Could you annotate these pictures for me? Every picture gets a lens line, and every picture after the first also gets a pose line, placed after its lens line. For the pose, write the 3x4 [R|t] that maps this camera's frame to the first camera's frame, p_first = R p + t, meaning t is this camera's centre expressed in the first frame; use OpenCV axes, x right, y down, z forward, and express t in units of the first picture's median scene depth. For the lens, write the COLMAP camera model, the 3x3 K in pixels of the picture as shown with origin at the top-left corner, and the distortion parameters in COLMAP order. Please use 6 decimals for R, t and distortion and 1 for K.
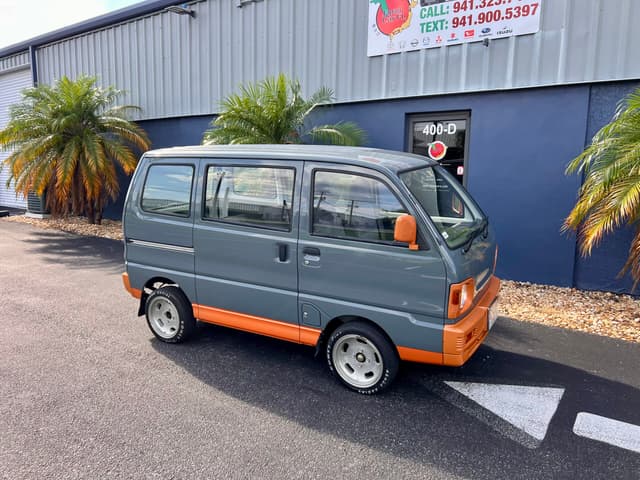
lens RADIAL K [[483.0, 0, 316.5], [0, 483.0, 239.1], [0, 0, 1]] dist [0.017237, -0.000704]
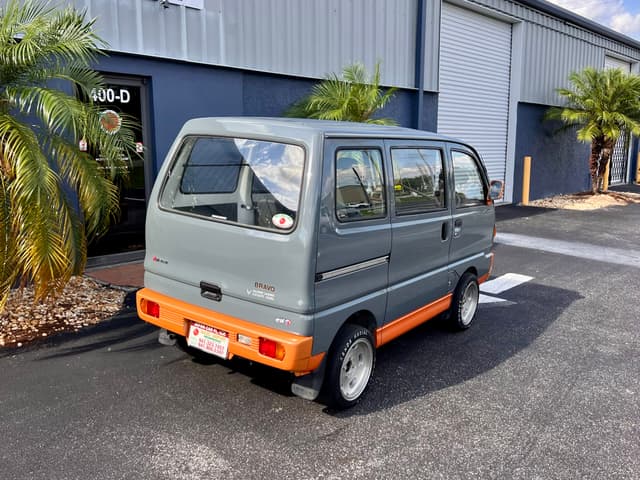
lens RADIAL K [[581.8, 0, 301.0], [0, 581.8, 247.4], [0, 0, 1]] dist [0.019160, 0.010204]
pose [[0.115329, -0.184952, 0.975957, -0.768198], [0.145270, 0.975090, 0.167621, -0.110032], [-0.982647, 0.122445, 0.139324, 0.656706]]
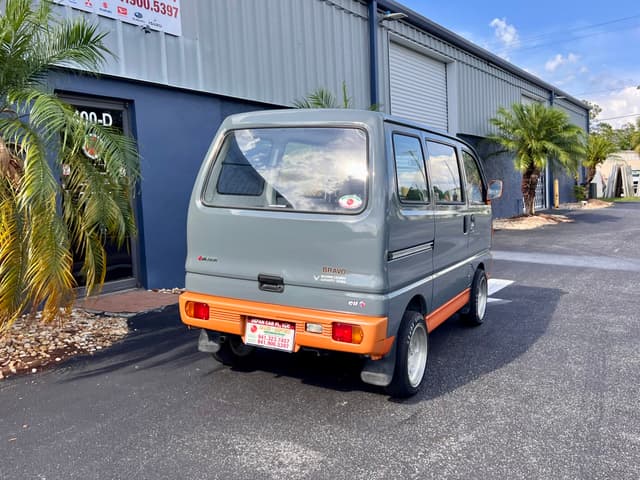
lens RADIAL K [[573.1, 0, 320.0], [0, 573.1, 240.0], [0, 0, 1]] dist [0.024146, -0.005781]
pose [[-0.044860, -0.095861, 0.994383, -0.767767], [0.183564, 0.977646, 0.102529, -0.073429], [-0.981984, 0.187132, -0.026260, 0.785656]]
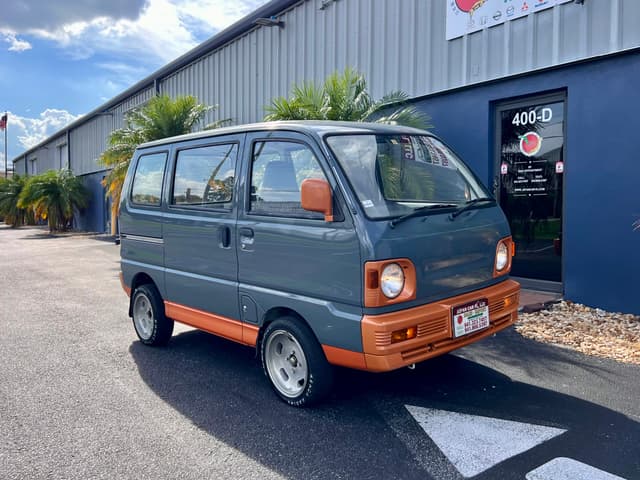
lens RADIAL K [[564.7, 0, 302.5], [0, 564.7, 228.1], [0, 0, 1]] dist [0.018609, -0.000923]
pose [[0.940058, -0.002299, -0.341006, 0.242059], [-0.036011, 0.993717, -0.105972, 0.068016], [0.339107, 0.111900, 0.934069, 0.045621]]
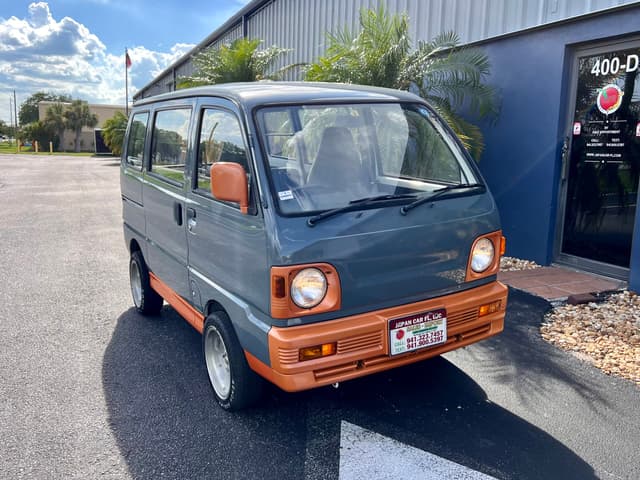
lens RADIAL K [[573.1, 0, 320.0], [0, 573.1, 240.0], [0, 0, 1]] dist [0.024146, -0.005781]
pose [[0.861801, 0.088193, -0.499521, 0.356234], [-0.084729, 0.995962, 0.029663, 0.013390], [0.500121, 0.016760, 0.865794, 0.168626]]
